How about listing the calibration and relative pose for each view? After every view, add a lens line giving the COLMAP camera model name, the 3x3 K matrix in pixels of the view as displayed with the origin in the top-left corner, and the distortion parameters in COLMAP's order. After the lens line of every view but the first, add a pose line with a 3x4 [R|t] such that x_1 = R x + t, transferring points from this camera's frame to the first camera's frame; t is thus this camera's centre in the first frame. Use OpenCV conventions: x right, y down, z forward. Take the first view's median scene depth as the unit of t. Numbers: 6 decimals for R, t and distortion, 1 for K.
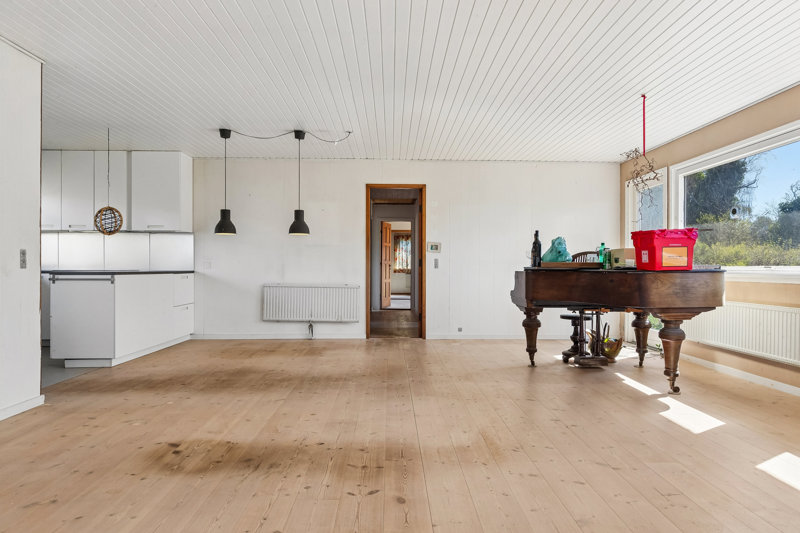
lens RADIAL K [[499.4, 0, 401.6], [0, 499.4, 265.0], [0, 0, 1]] dist [0.002194, 0.000462]
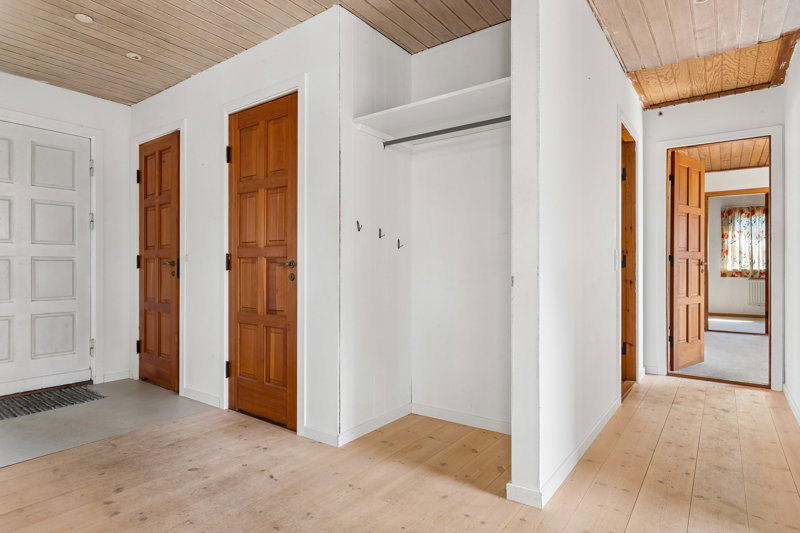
lens RADIAL K [[437.0, 0, 399.5], [0, 437.0, 264.5], [0, 0, 1]] dist [0.000690, 0.000034]
pose [[0.787363, -0.010395, -0.616402, 0.002283], [0.007999, 0.999946, -0.006645, 0.002583], [0.616438, 0.000301, 0.787404, 0.421010]]
